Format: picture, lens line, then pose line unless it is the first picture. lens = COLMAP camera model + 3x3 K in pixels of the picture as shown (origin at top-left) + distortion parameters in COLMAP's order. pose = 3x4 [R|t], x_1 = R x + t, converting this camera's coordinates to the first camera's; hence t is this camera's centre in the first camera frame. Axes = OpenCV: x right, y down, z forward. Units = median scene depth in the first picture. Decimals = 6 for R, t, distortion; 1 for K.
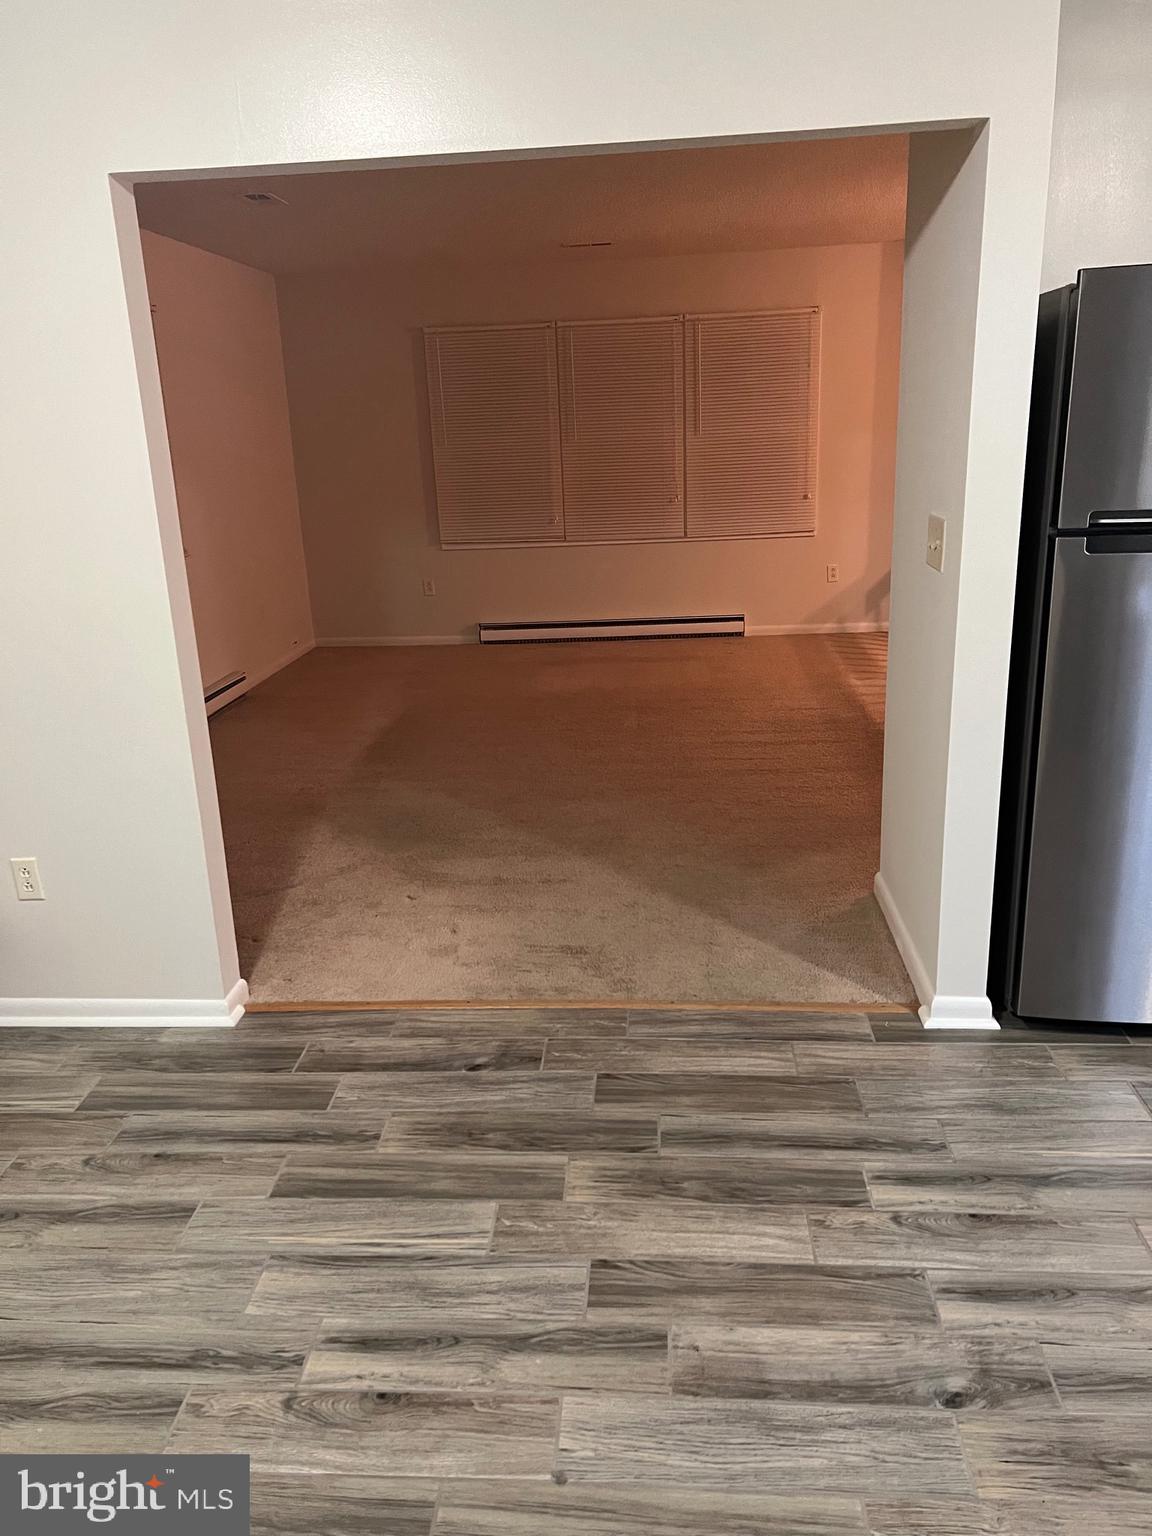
lens RADIAL K [[1154.6, 0, 570.7], [0, 1154.6, 717.7], [0, 0, 1]] dist [0.061013, -0.070206]
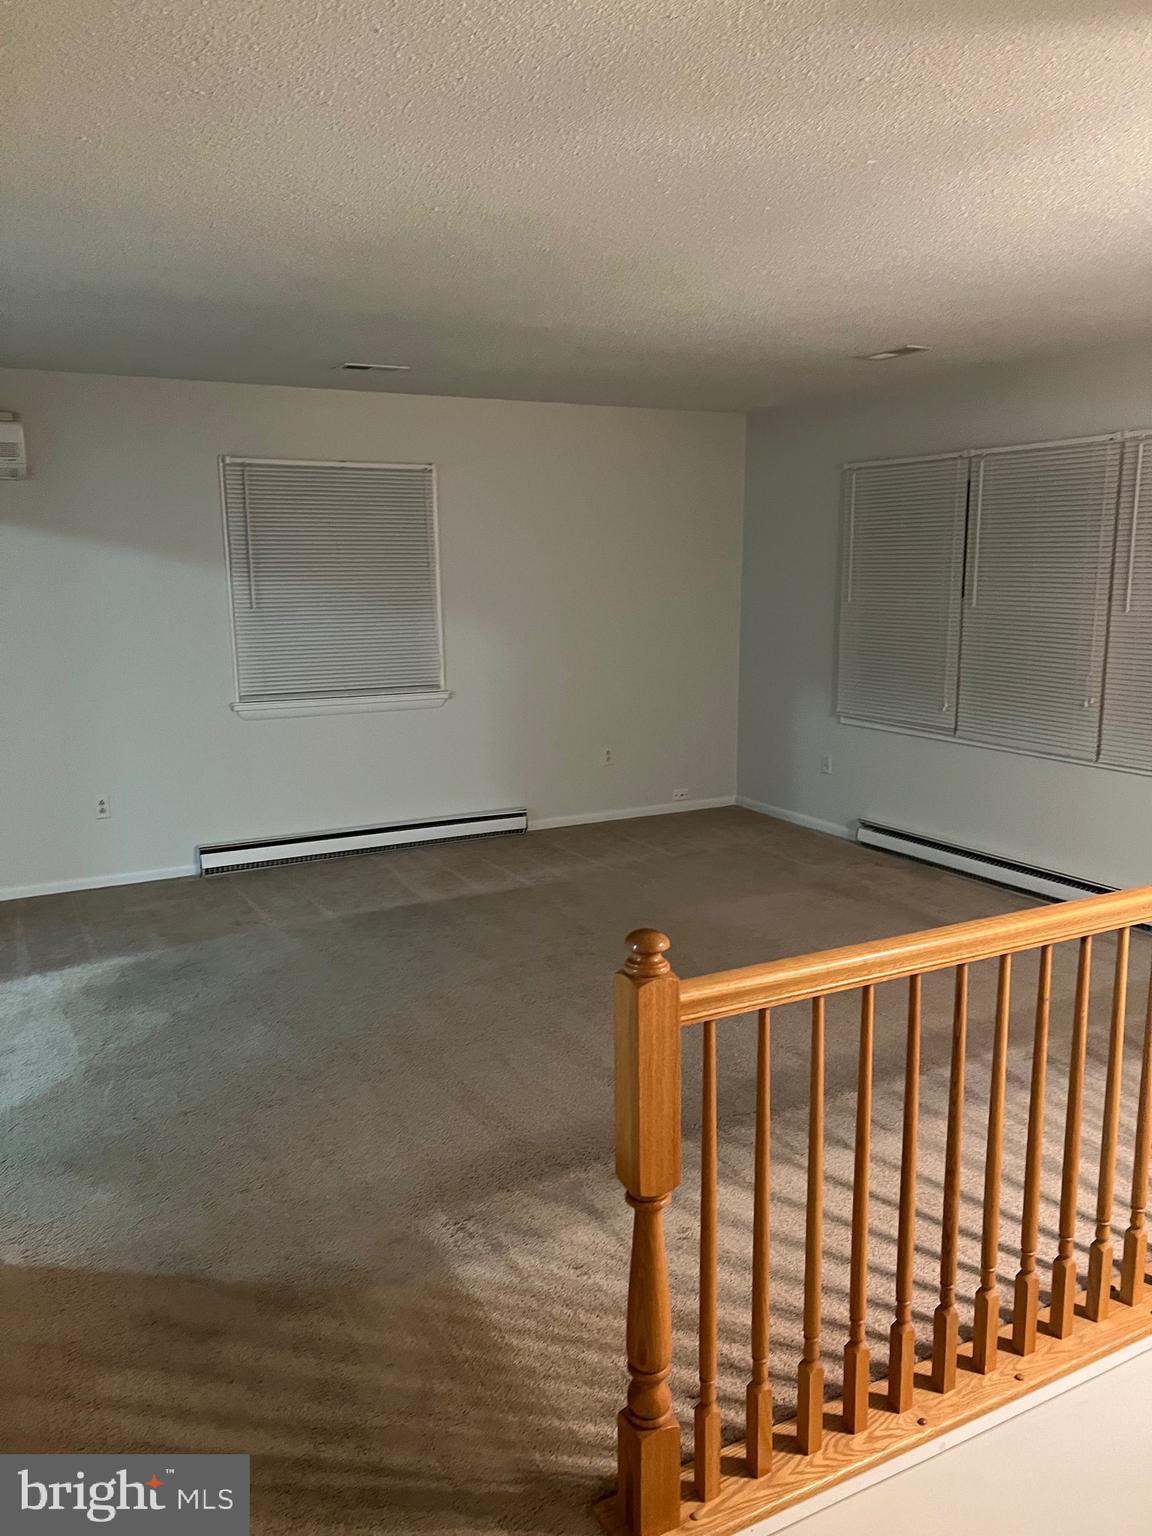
lens RADIAL K [[1154.6, 0, 584.9], [0, 1154.6, 756.4], [0, 0, 1]] dist [0.061013, -0.070206]
pose [[0.553604, 0.178041, -0.813526, 1.592821], [-0.223287, 0.972845, 0.060961, -0.448208], [0.802288, 0.147901, 0.578325, 1.279010]]
